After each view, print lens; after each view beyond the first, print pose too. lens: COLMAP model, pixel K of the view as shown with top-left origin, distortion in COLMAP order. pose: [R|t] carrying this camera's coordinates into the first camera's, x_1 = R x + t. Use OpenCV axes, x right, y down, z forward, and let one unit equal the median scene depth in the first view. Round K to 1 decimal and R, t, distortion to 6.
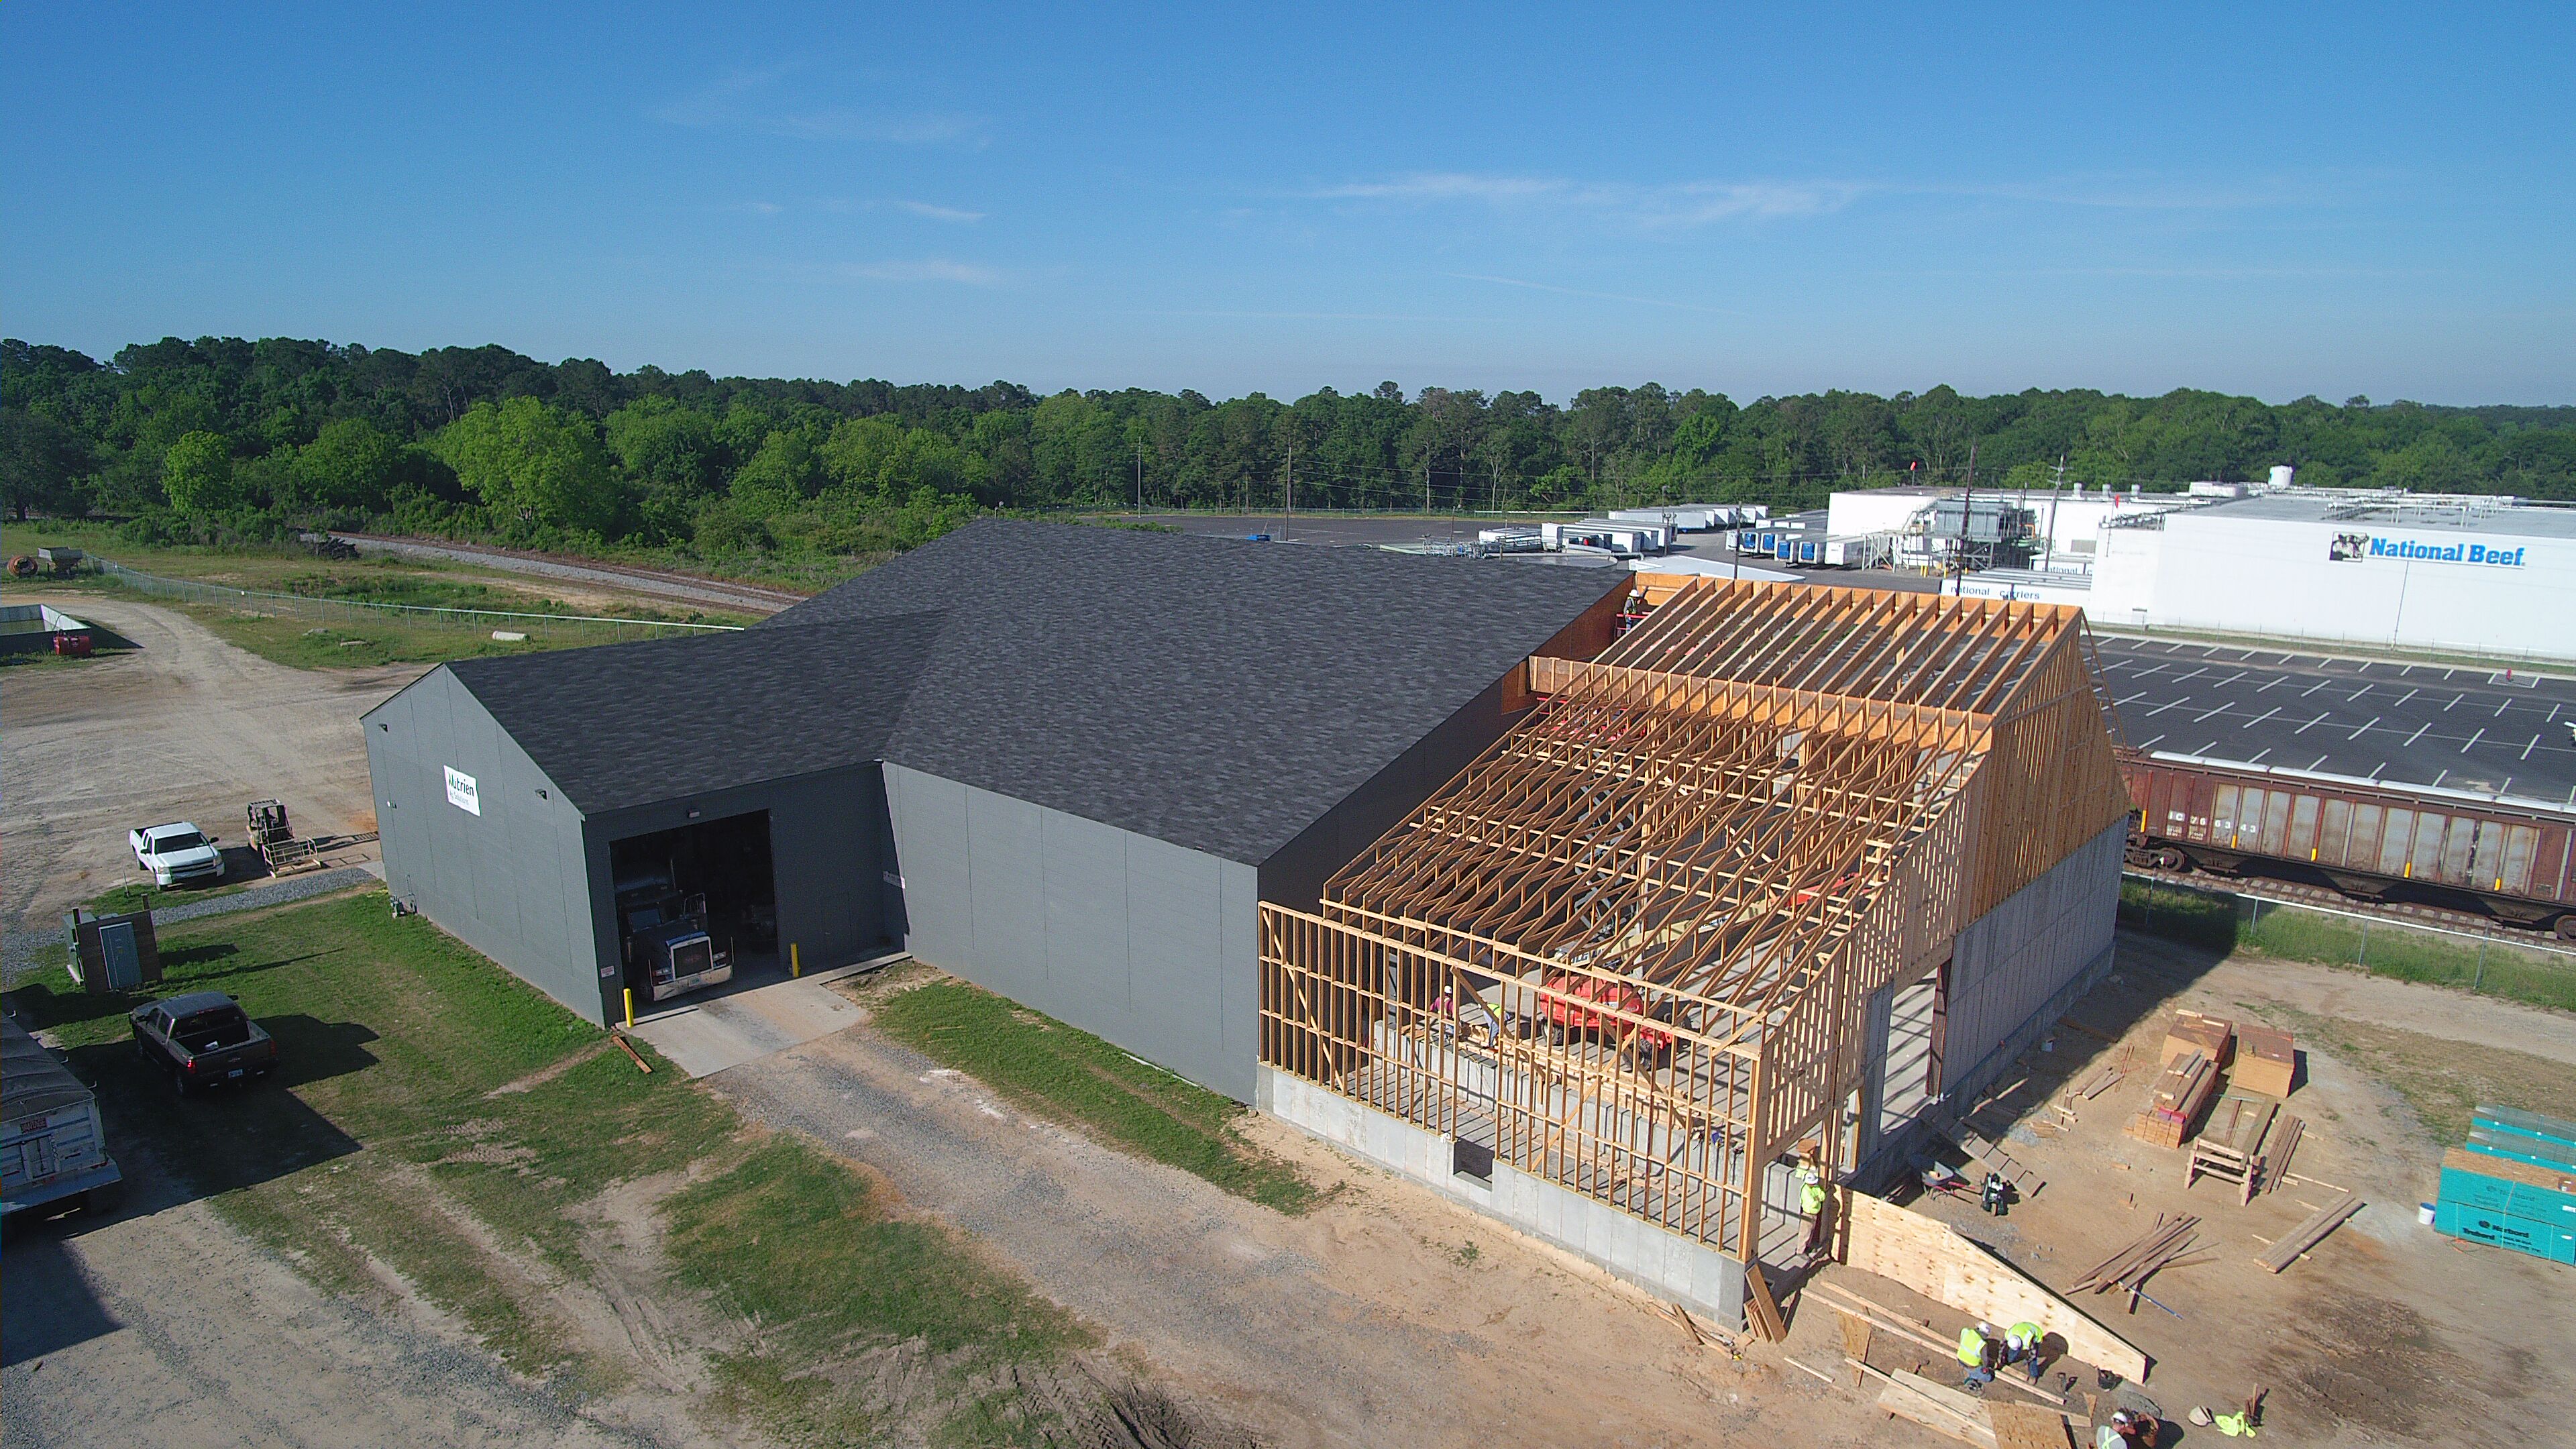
lens RADIAL K [[1446.0, 0, 1300.2], [0, 1446.0, 755.1], [0, 0, 1]] dist [0.066753, -0.058086]
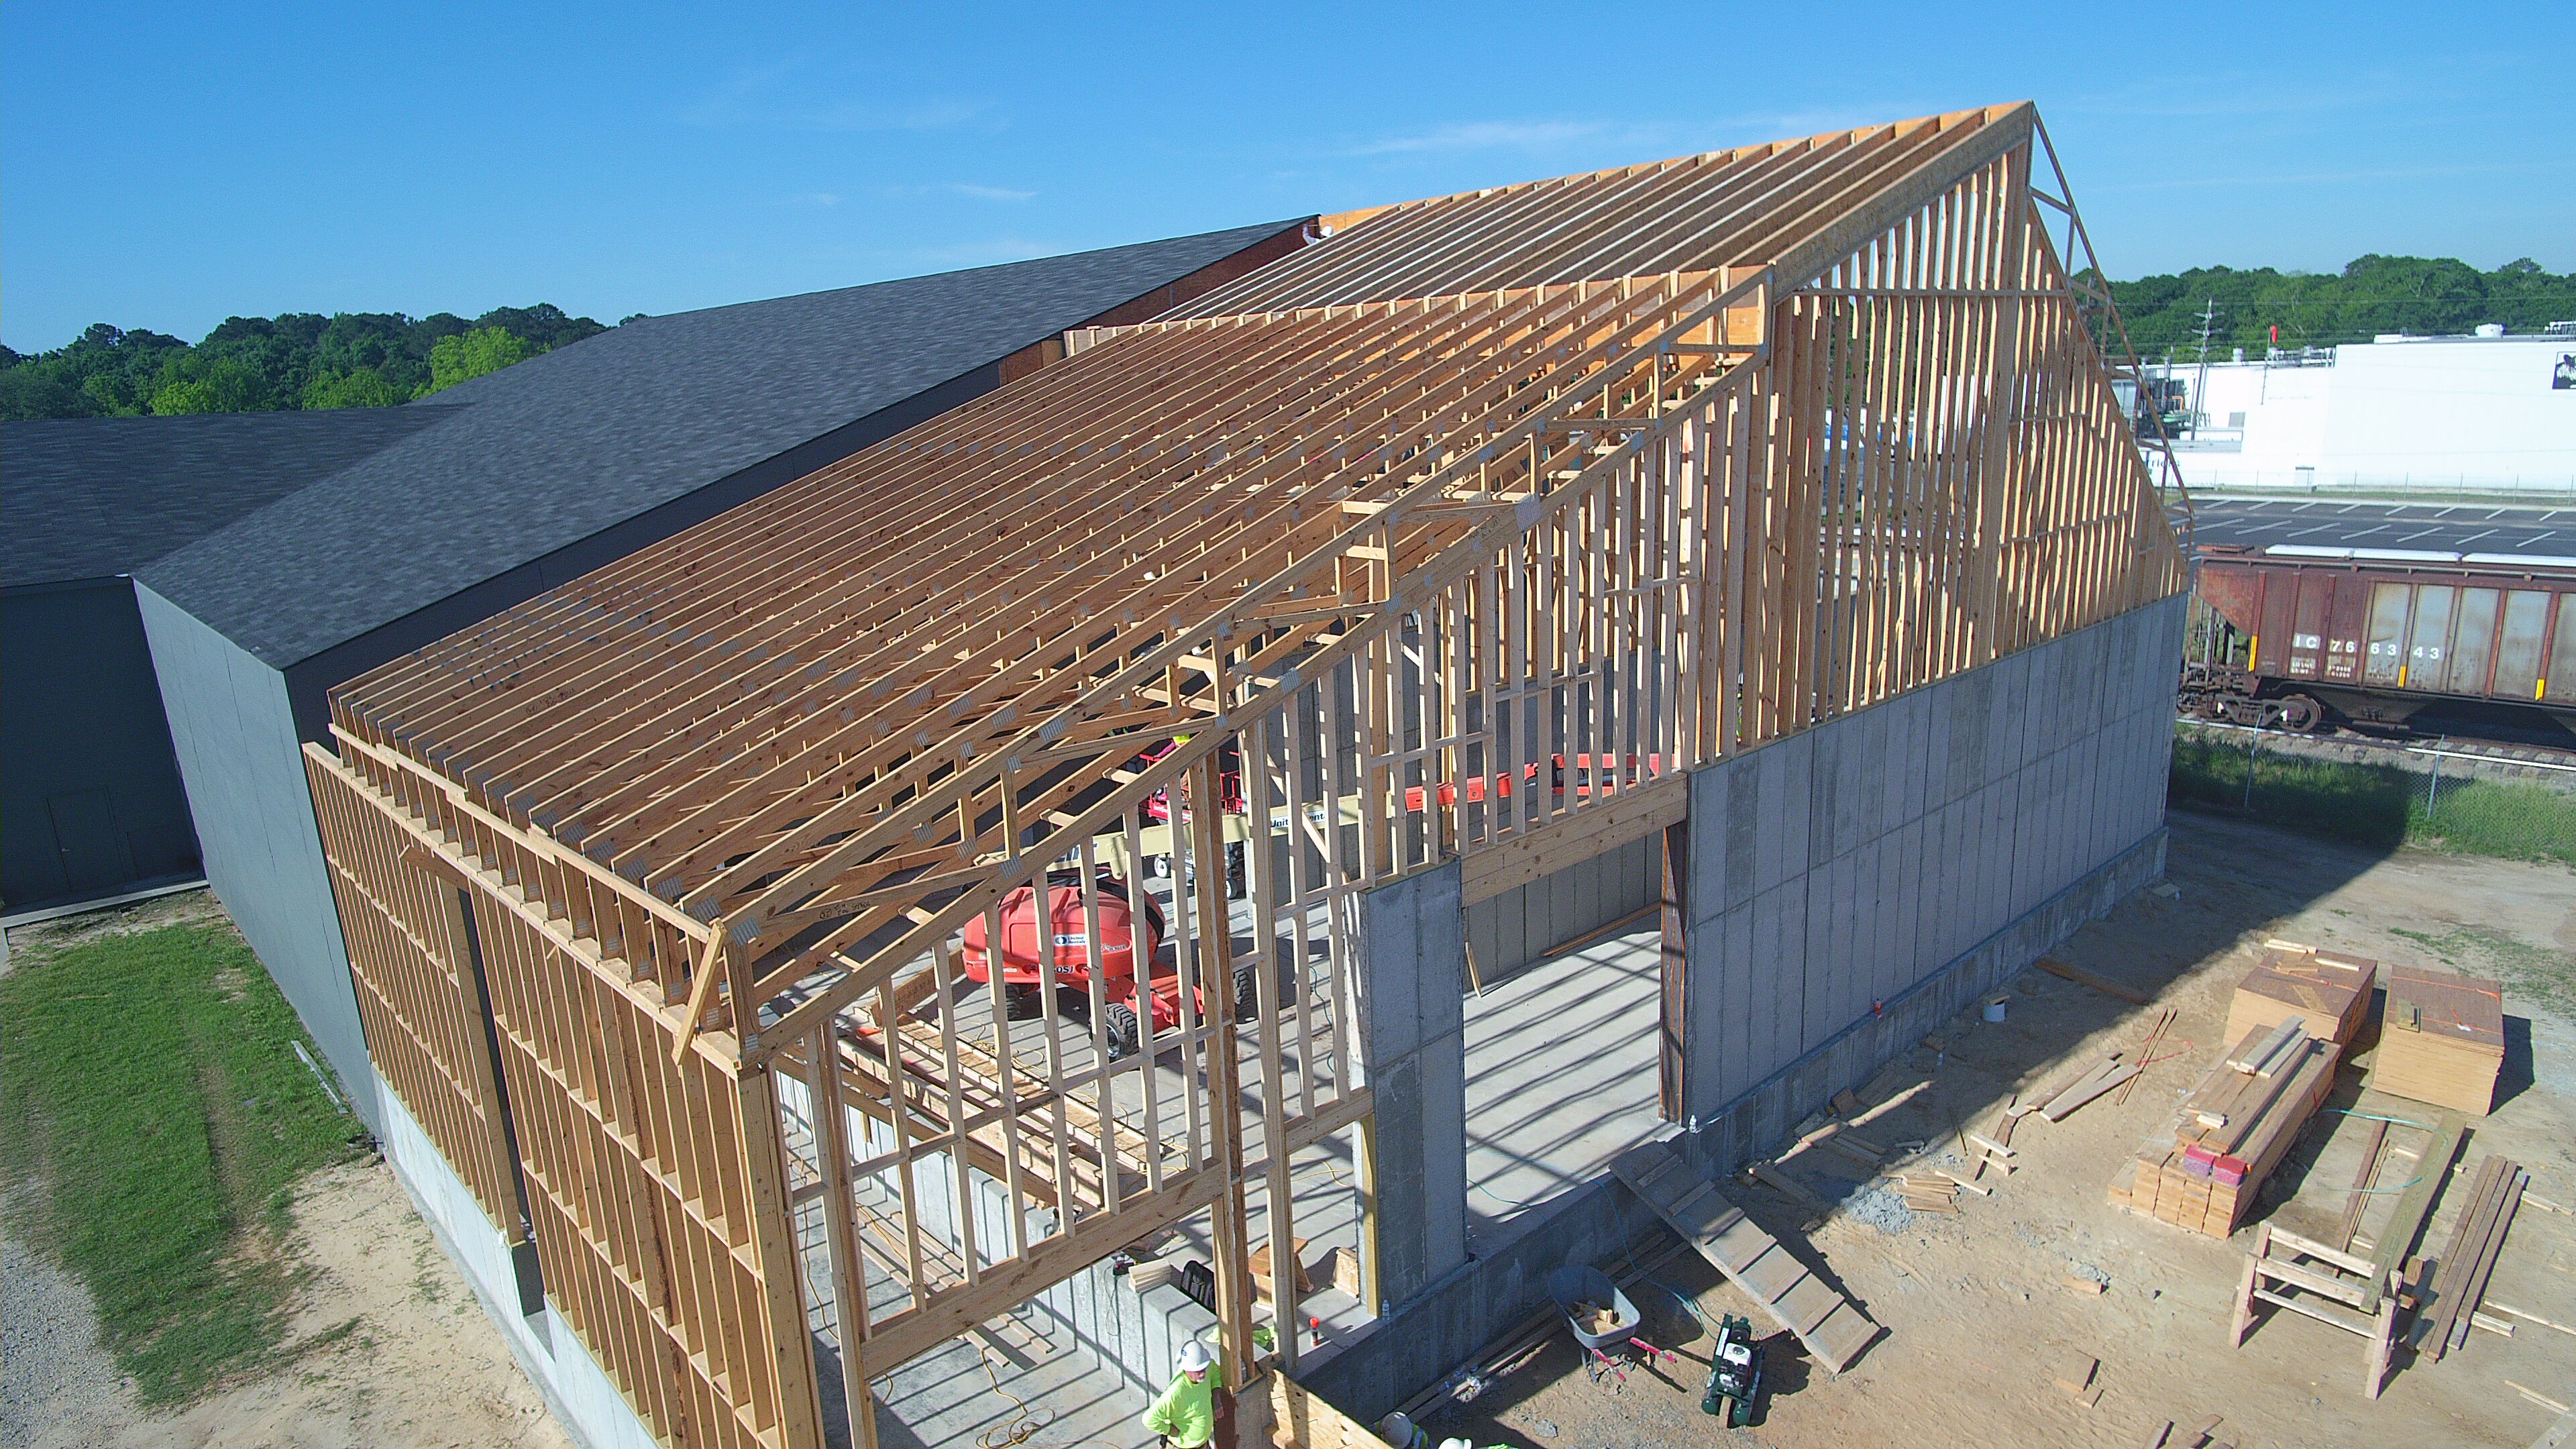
lens RADIAL K [[1466.1, 0, 1288.9], [0, 1466.1, 753.1], [0, 0, 1]] dist [0.040228, -0.032199]
pose [[0.995333, -0.021846, -0.093998, 0.308348], [0.024244, 0.999407, 0.024446, 0.087281], [0.093408, -0.026610, 0.995272, 0.455183]]
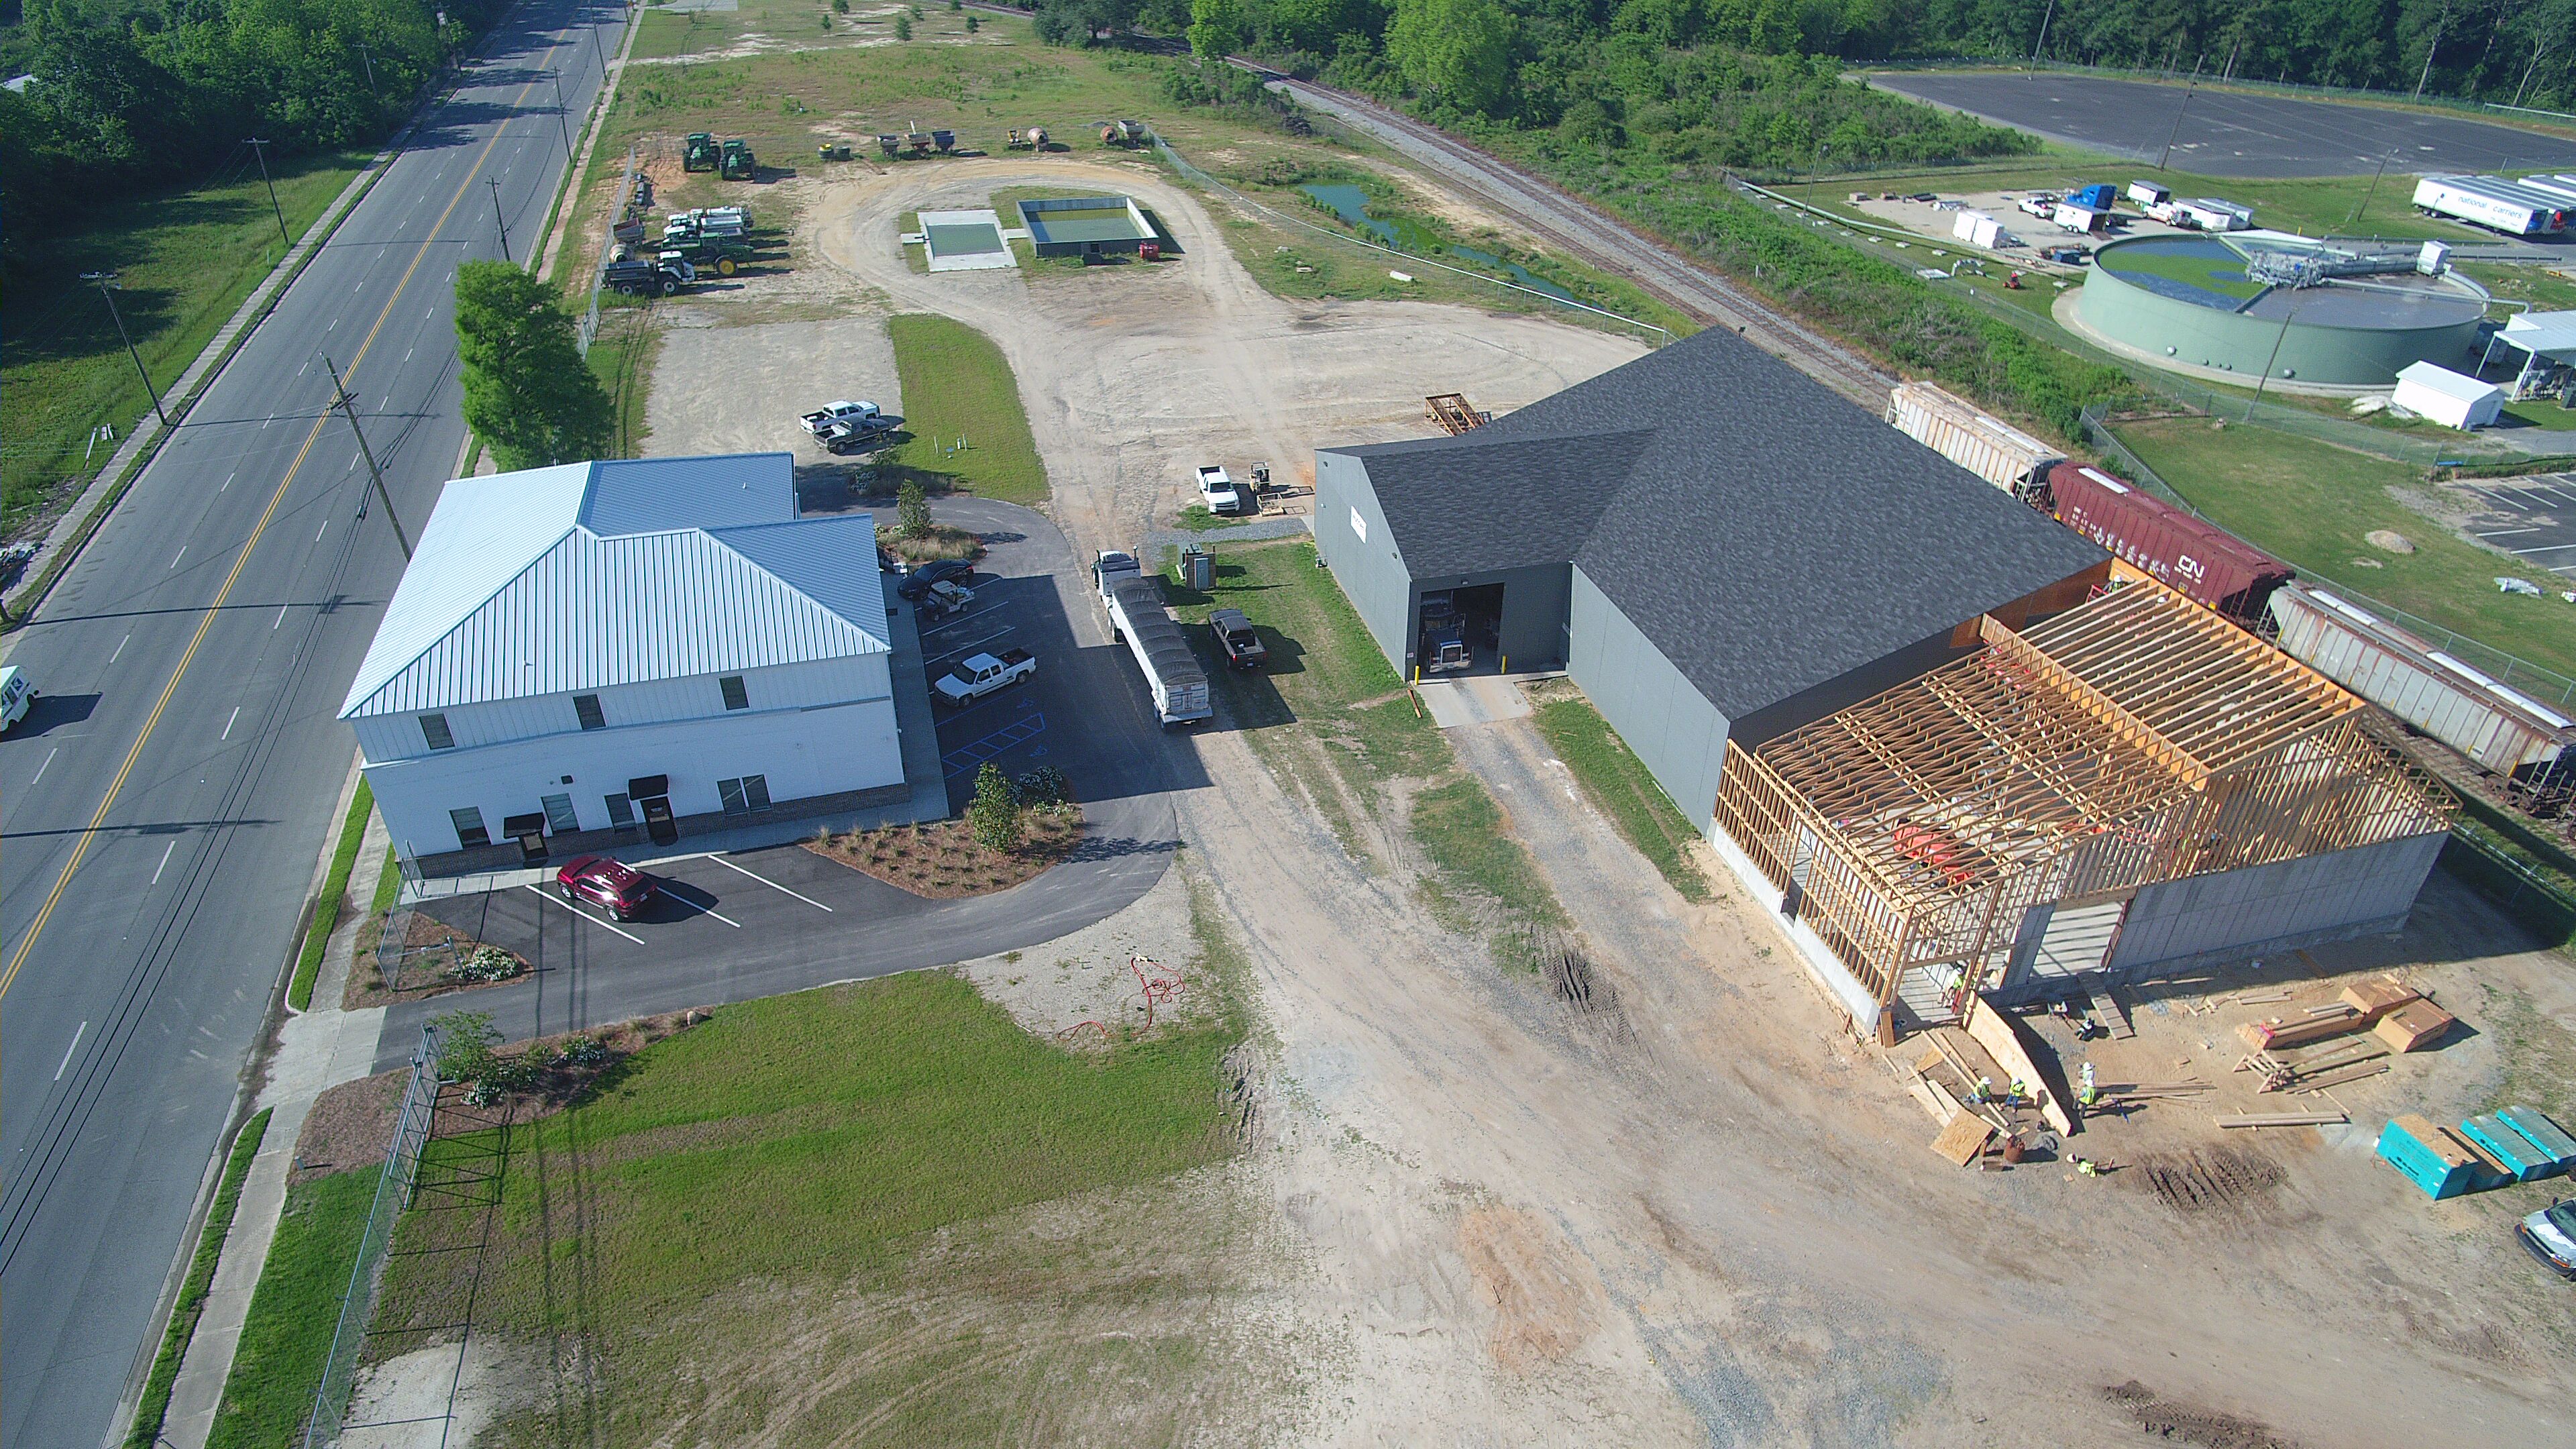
lens RADIAL K [[1446.0, 0, 1300.2], [0, 1446.0, 755.1], [0, 0, 1]] dist [0.066753, -0.058086]
pose [[0.843554, 0.296958, -0.447474, 0.291246], [-0.127102, 0.919936, 0.370894, -0.416672], [0.521787, -0.255994, 0.813760, -0.648332]]
